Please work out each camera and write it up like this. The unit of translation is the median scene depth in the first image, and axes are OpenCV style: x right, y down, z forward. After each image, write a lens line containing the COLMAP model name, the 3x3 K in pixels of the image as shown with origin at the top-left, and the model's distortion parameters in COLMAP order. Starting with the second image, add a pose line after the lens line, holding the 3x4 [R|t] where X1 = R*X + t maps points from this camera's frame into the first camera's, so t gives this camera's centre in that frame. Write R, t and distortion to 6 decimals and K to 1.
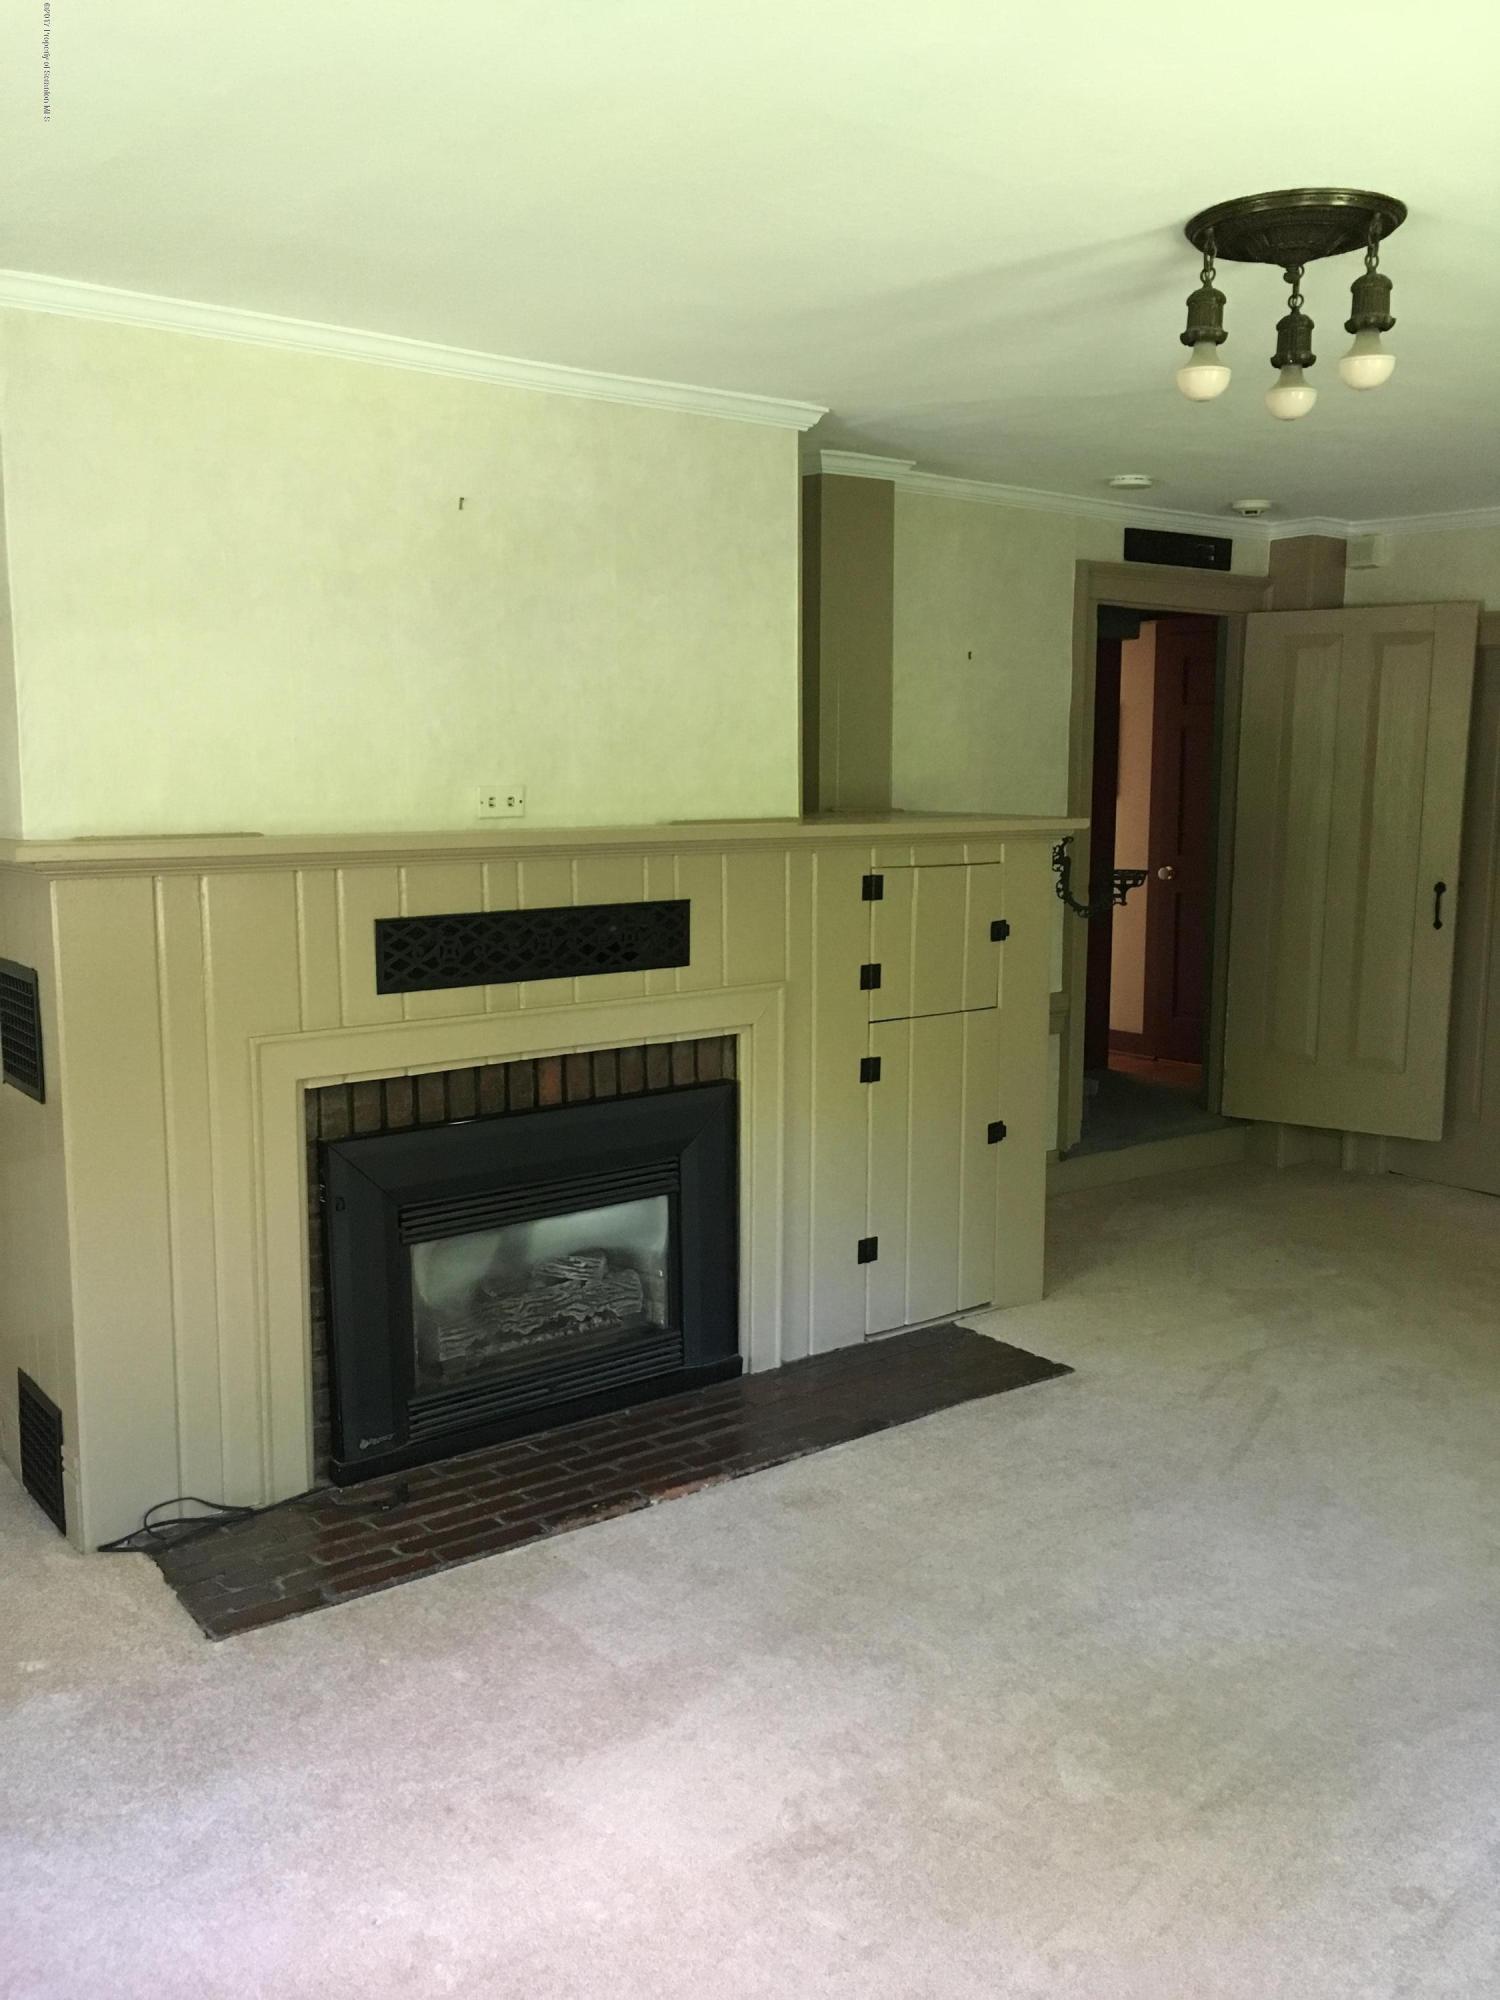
lens RADIAL K [[1682.1, 0, 747.8], [0, 1682.1, 972.2], [0, 0, 1]] dist [0.036330, 0.002029]
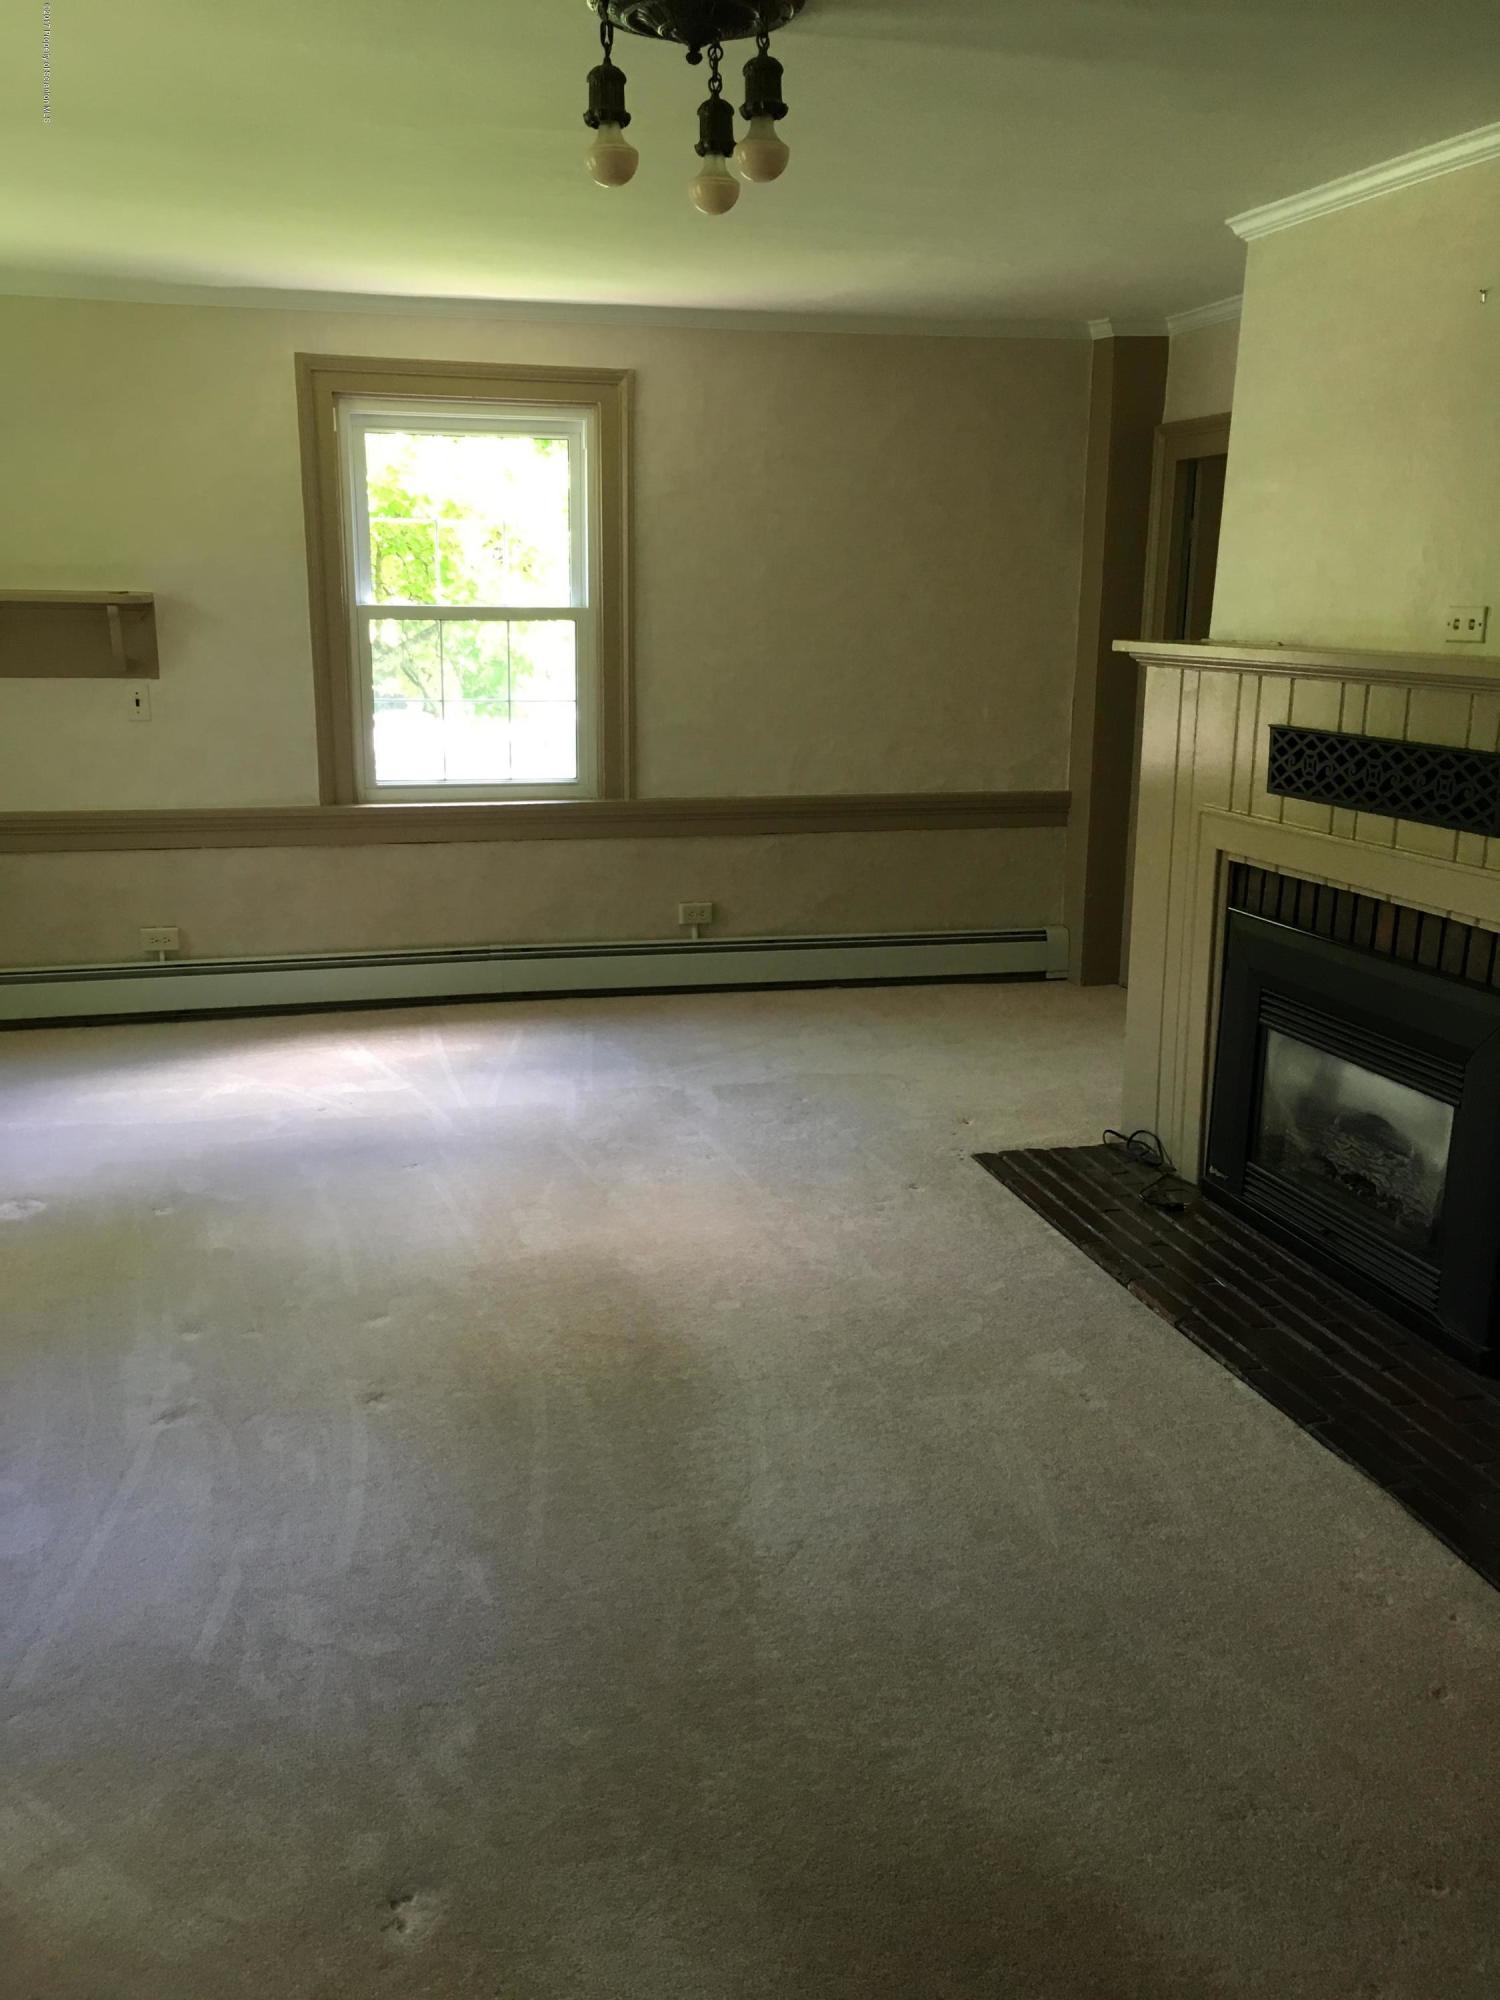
lens RADIAL K [[1724.4, 0, 727.4], [0, 1724.4, 1004.6], [0, 0, 1]] dist [0.030315, -0.005898]
pose [[-0.387893, 0.202846, -0.899107, 0.926366], [-0.128963, 0.953943, 0.270854, -0.110982], [0.912638, 0.221014, -0.343868, 1.034591]]
